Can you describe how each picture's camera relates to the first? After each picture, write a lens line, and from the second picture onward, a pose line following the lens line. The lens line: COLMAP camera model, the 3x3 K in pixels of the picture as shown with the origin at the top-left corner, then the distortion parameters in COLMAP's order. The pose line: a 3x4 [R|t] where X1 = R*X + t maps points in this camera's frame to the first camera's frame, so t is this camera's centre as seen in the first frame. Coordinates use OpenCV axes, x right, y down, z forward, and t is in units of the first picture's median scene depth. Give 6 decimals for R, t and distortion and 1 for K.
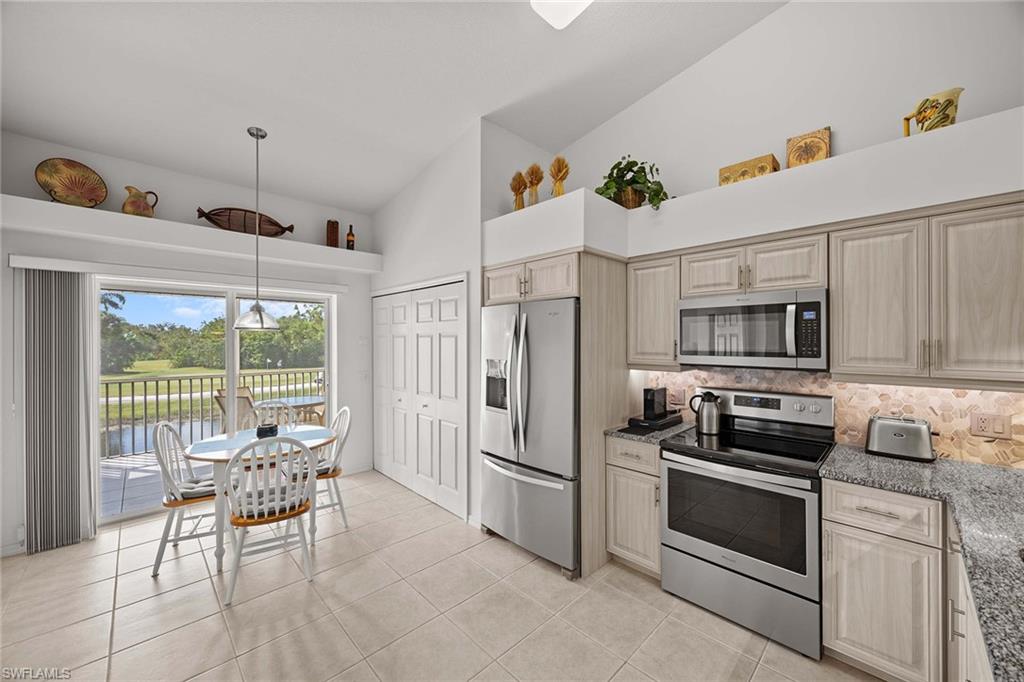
lens RADIAL K [[397.1, 0, 516.2], [0, 397.1, 336.7], [0, 0, 1]] dist [-0.000696, -0.001038]
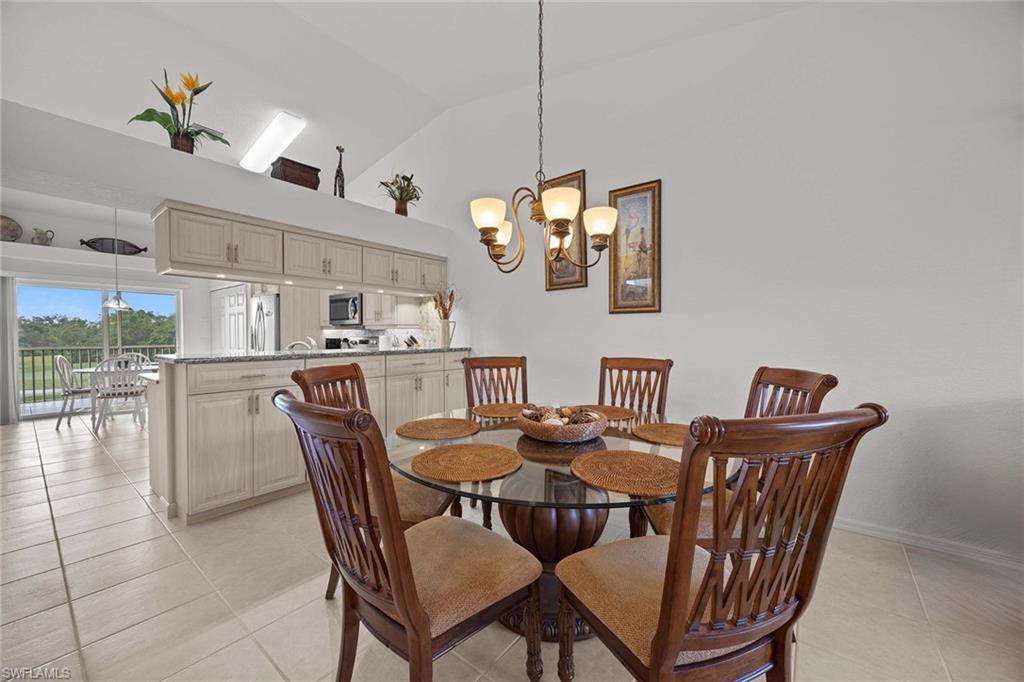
lens RADIAL K [[397.1, 0, 516.2], [0, 397.1, 336.7], [0, 0, 1]] dist [-0.000696, -0.001038]
pose [[0.990542, -0.002753, 0.137180, 0.919078], [0.000714, 0.999889, 0.014910, 0.083309], [-0.137205, -0.014671, 0.990434, -1.067249]]
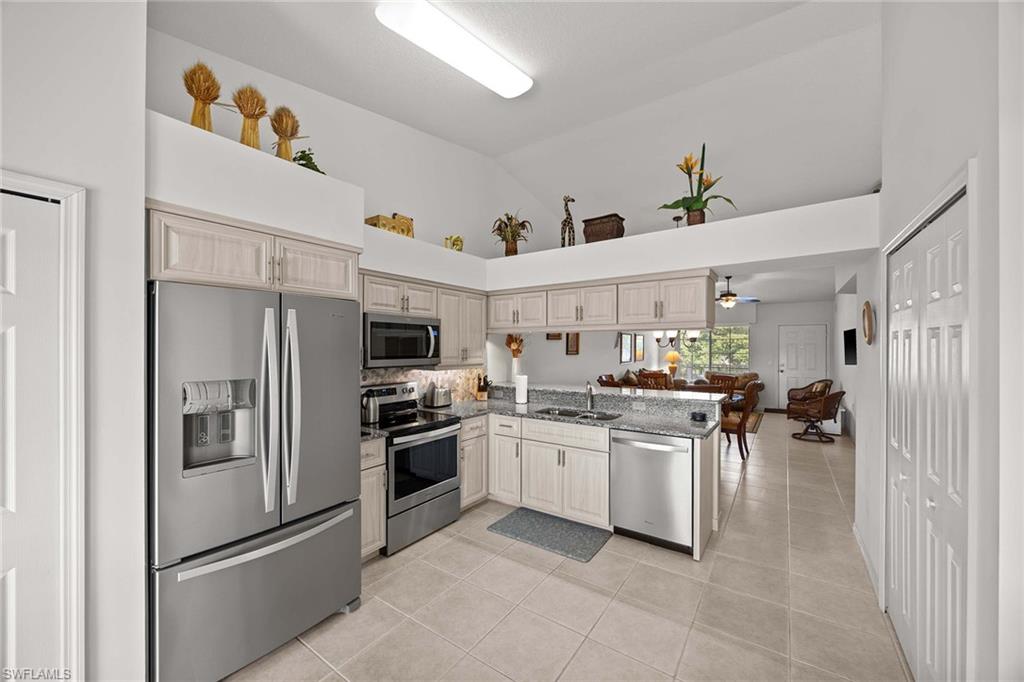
lens RADIAL K [[389.5, 0, 513.4], [0, 389.5, 346.5], [0, 0, 1]] dist [-0.000246, -0.000164]
pose [[-0.190130, 0.006433, 0.981738, -0.659650], [-0.004522, 0.999962, -0.007428, 0.010110], [-0.981749, -0.005851, -0.190094, 0.660207]]
